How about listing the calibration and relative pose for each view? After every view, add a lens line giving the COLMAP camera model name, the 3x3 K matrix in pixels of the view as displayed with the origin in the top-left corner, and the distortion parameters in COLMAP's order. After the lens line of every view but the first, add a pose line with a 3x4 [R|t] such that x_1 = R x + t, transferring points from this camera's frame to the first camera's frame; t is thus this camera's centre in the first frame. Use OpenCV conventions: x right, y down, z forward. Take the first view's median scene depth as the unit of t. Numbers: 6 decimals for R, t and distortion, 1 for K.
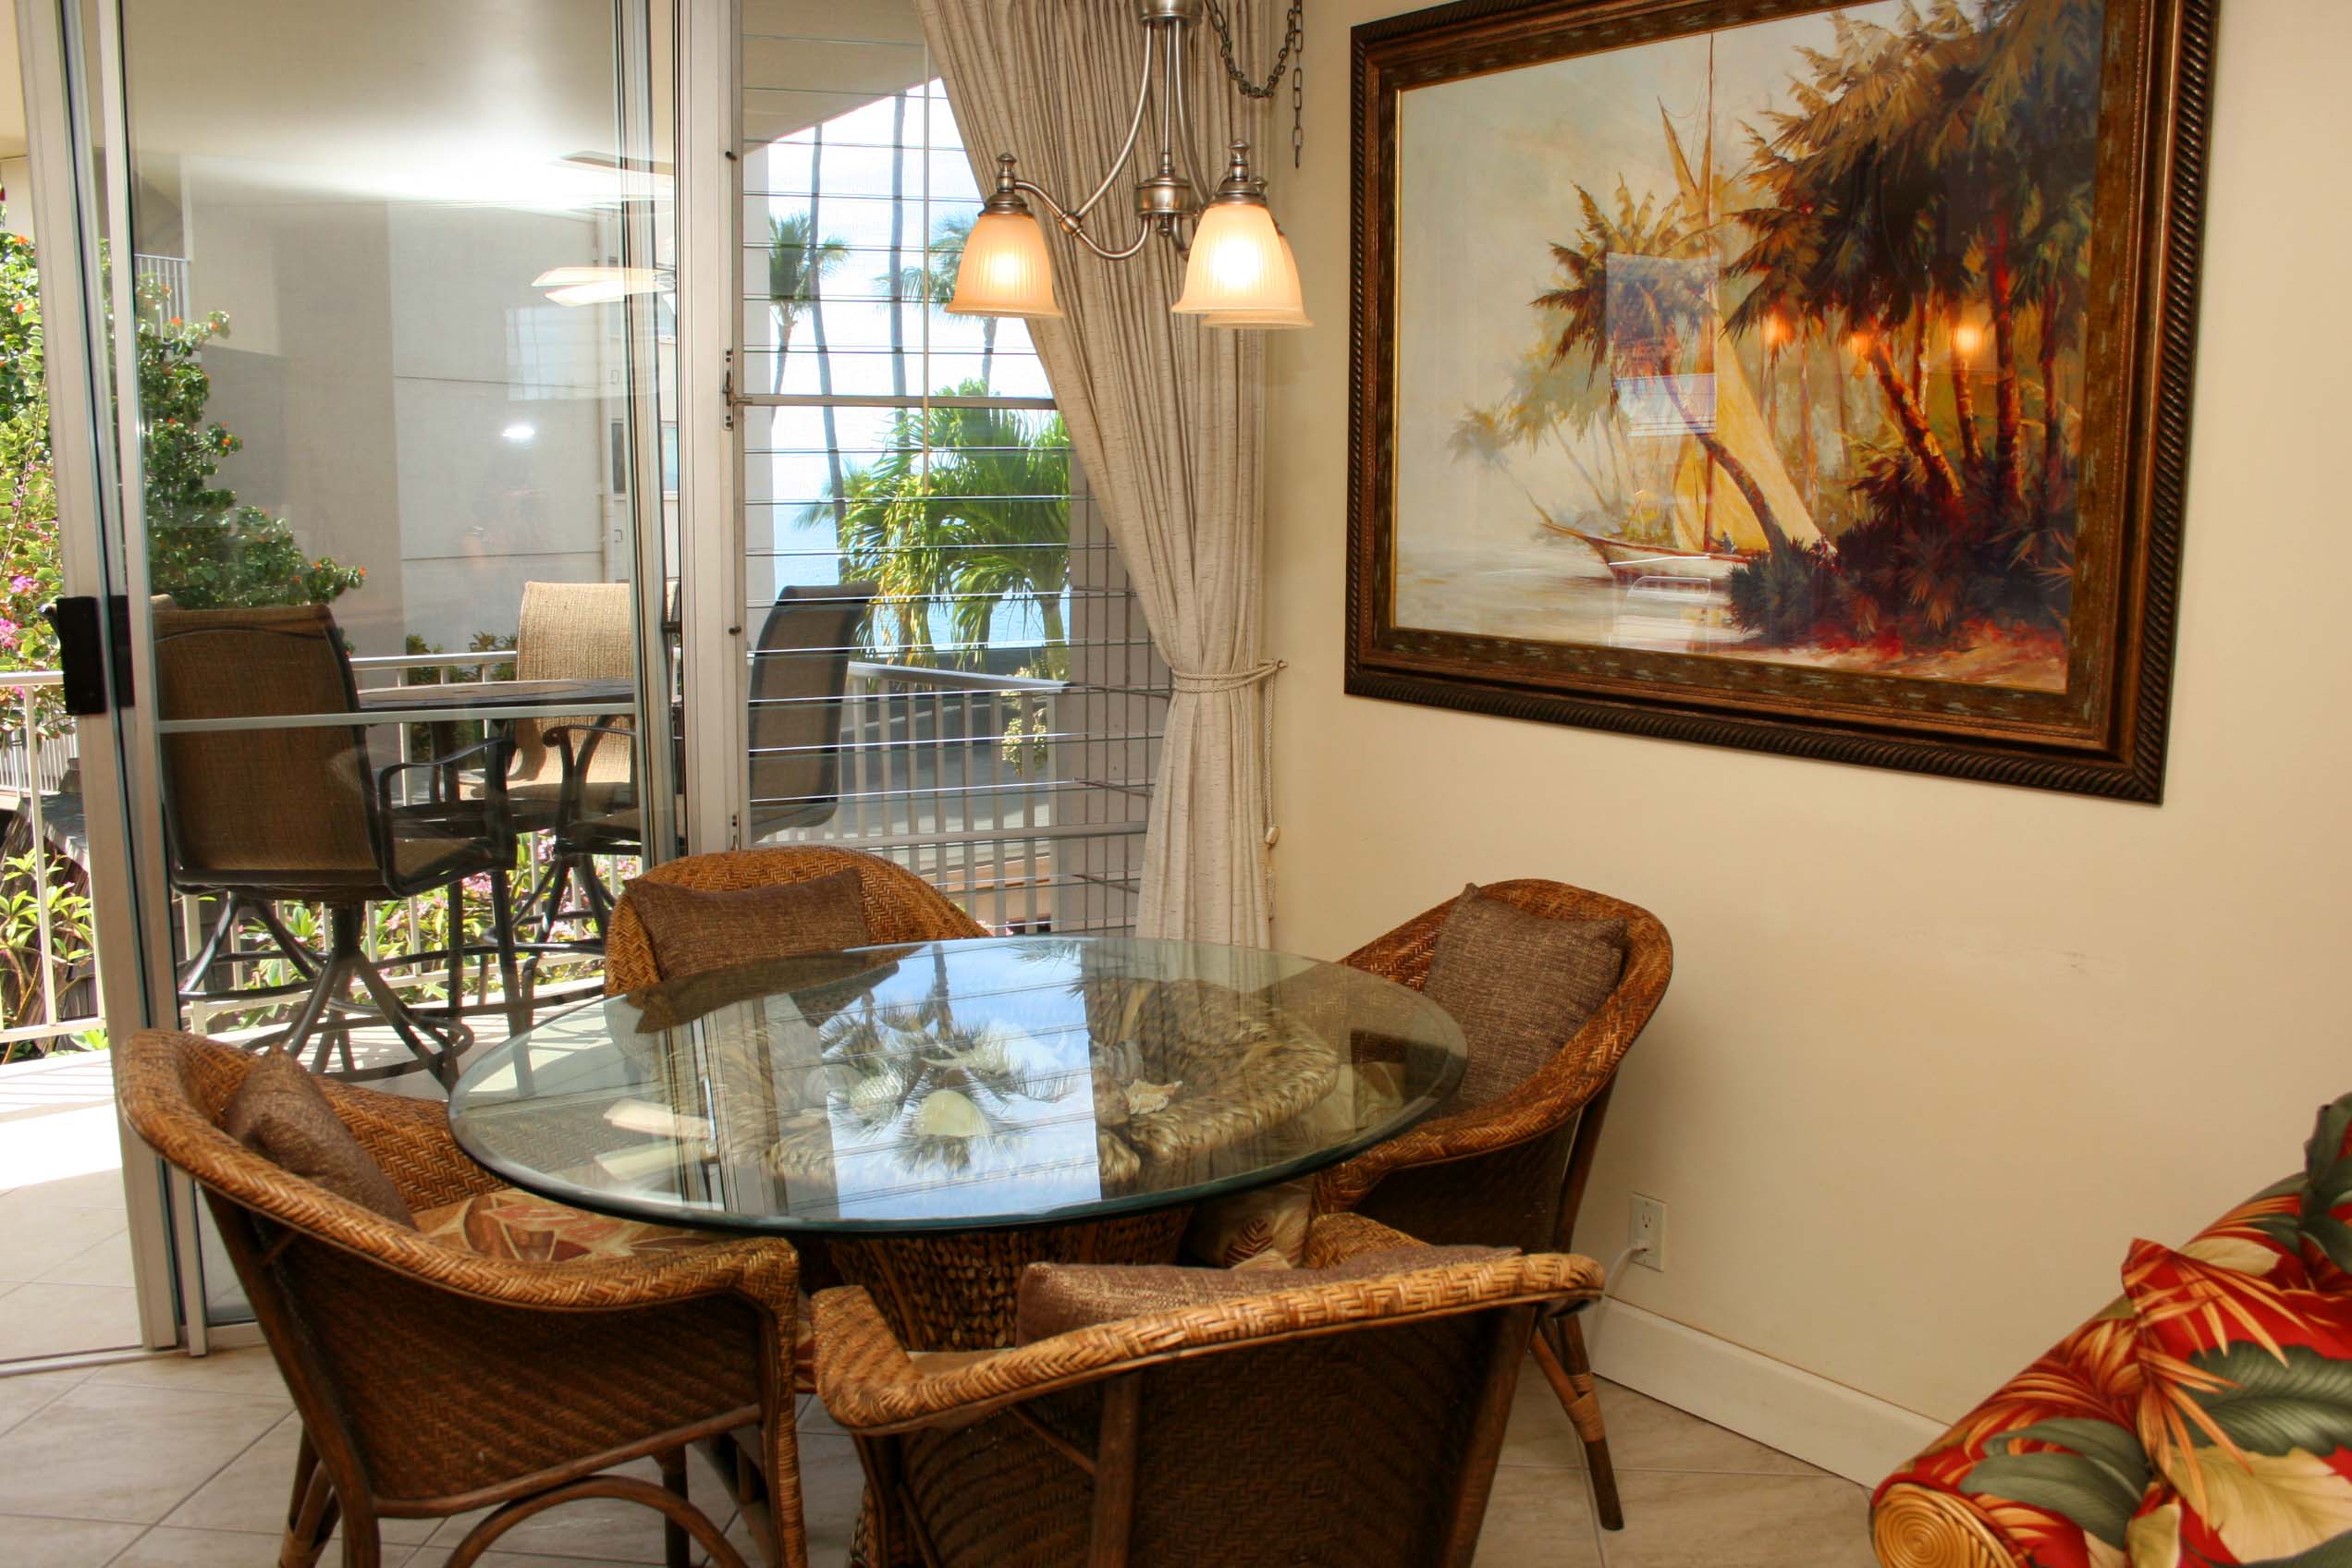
lens RADIAL K [[1932.0, 0, 1179.3], [0, 1932.0, 789.3], [0, 0, 1]] dist [-0.155593, 0.126479]
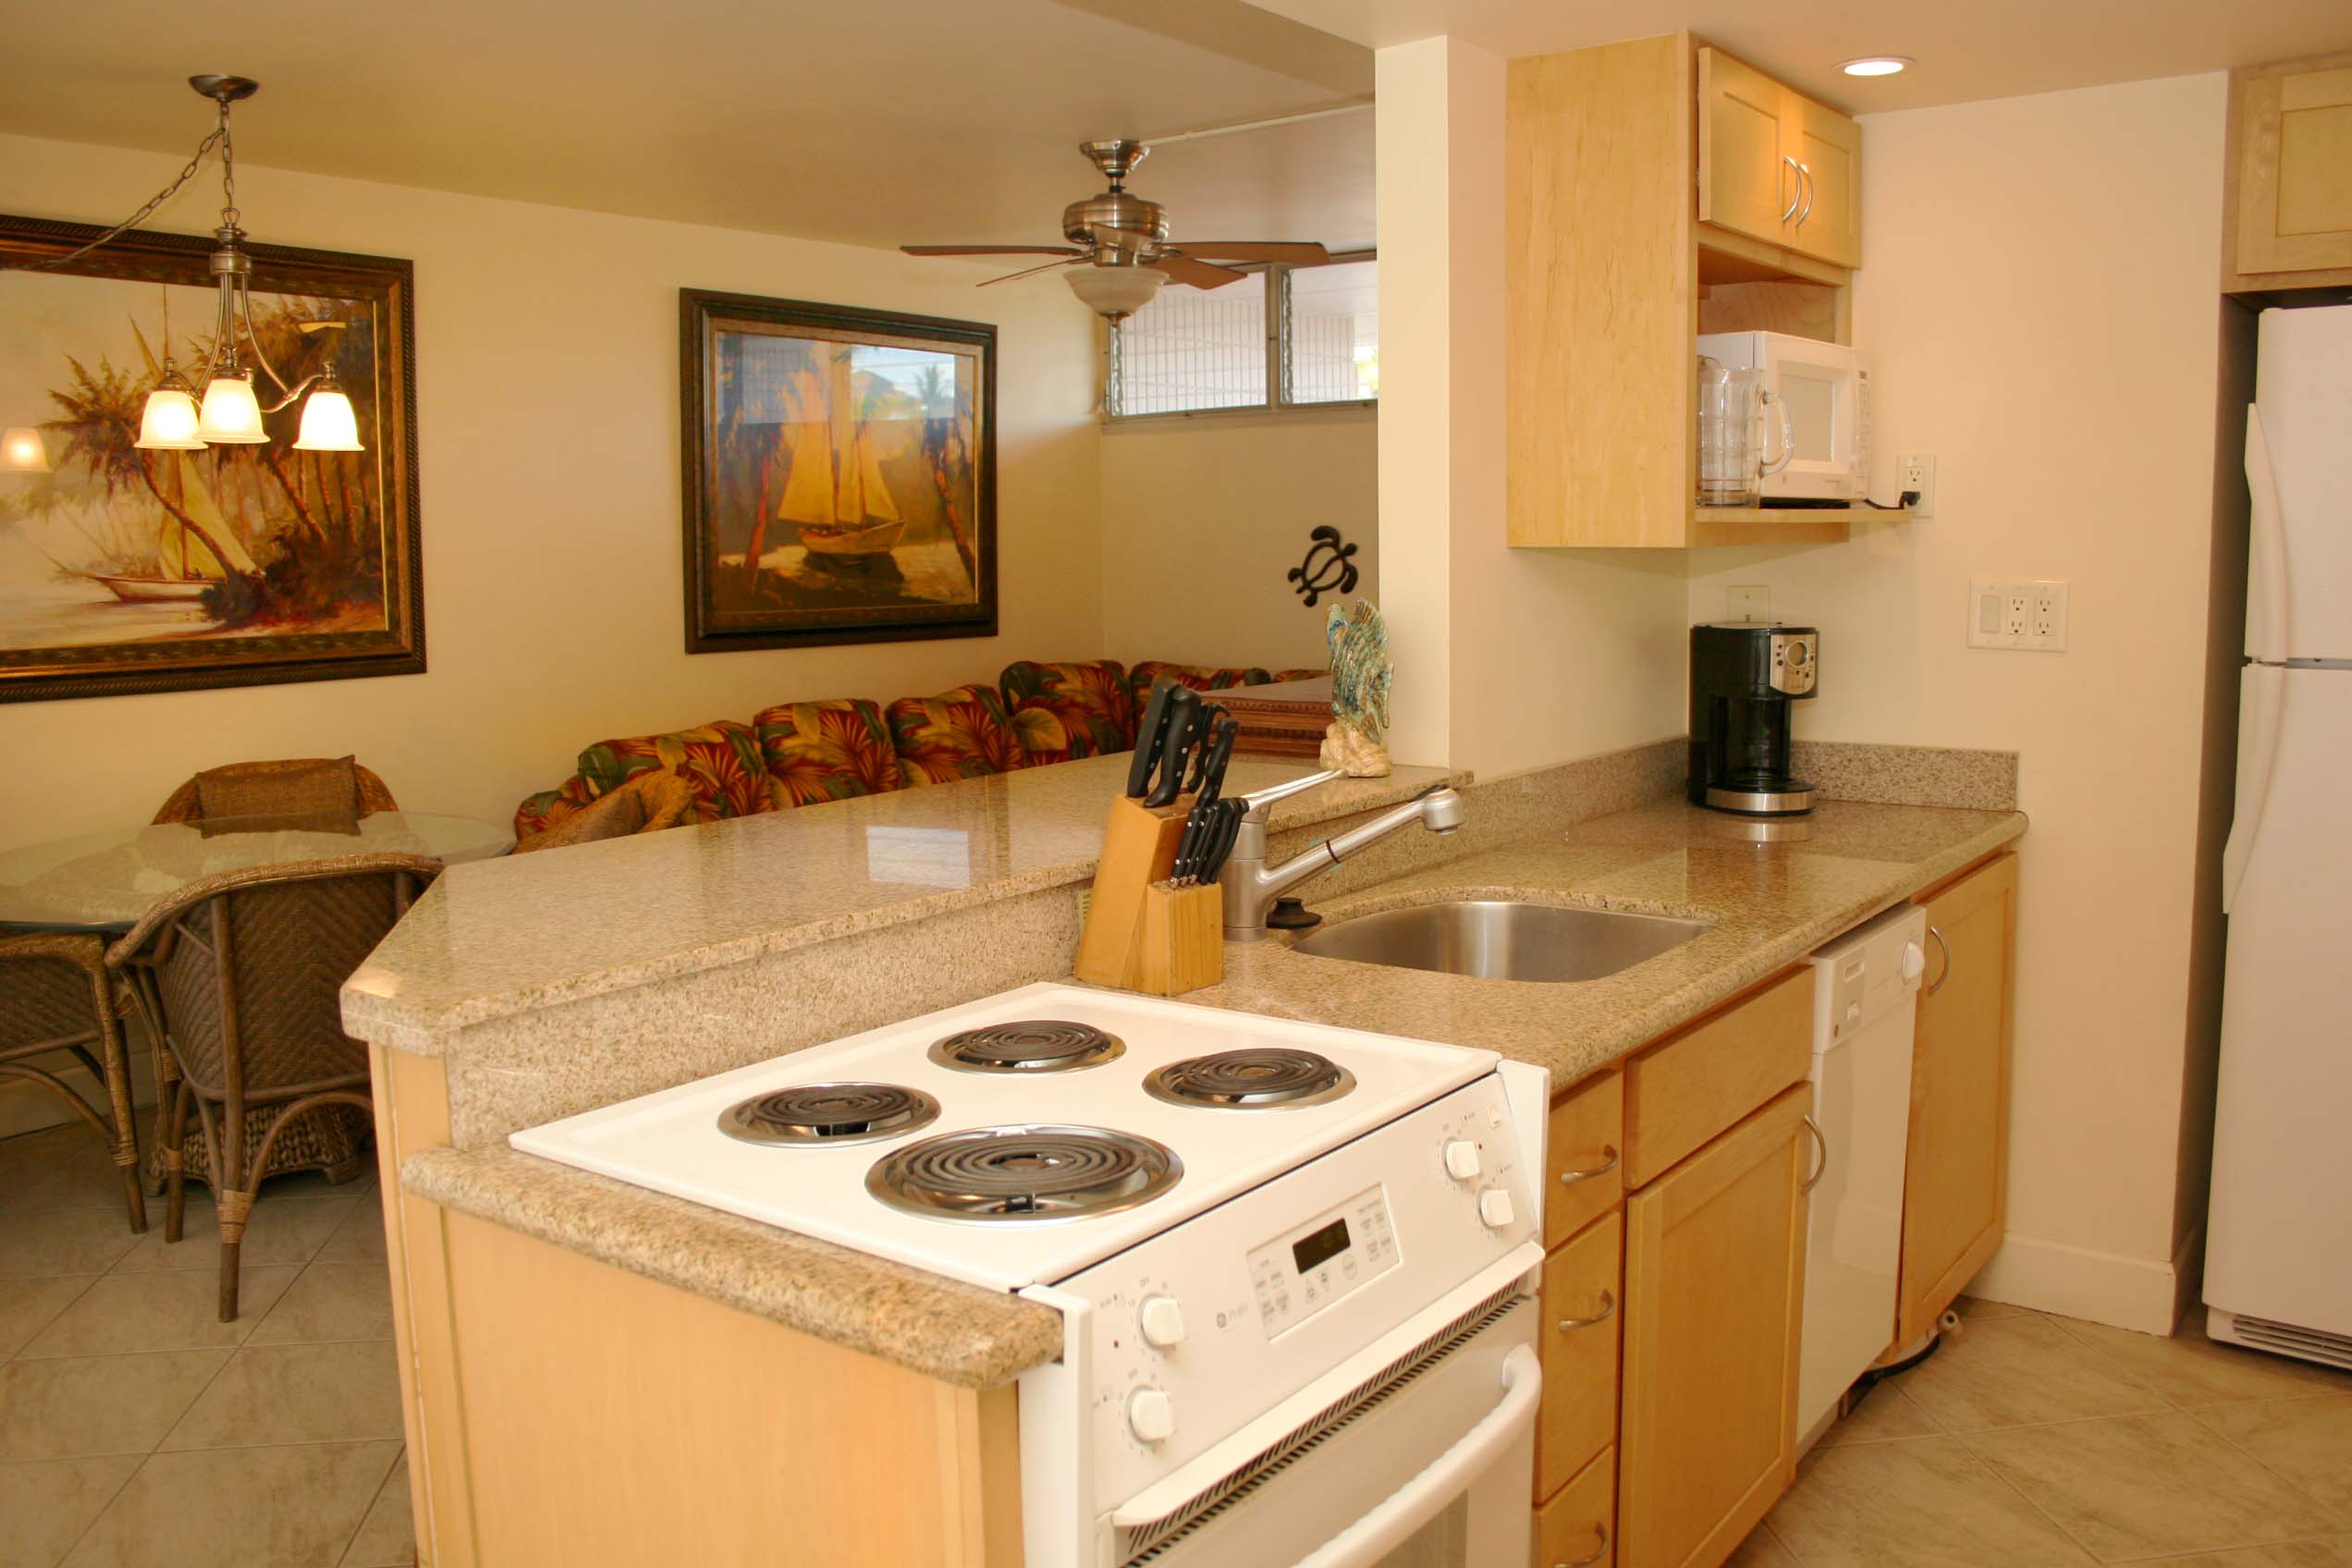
lens RADIAL K [[1932.0, 0, 1172.8], [0, 1932.0, 786.1], [0, 0, 1]] dist [-0.155593, 0.126479]
pose [[-0.228595, -0.132548, 0.964456, -1.657091], [0.159112, 0.972280, 0.171335, -0.093077], [-0.960431, 0.192623, -0.201168, 0.528506]]
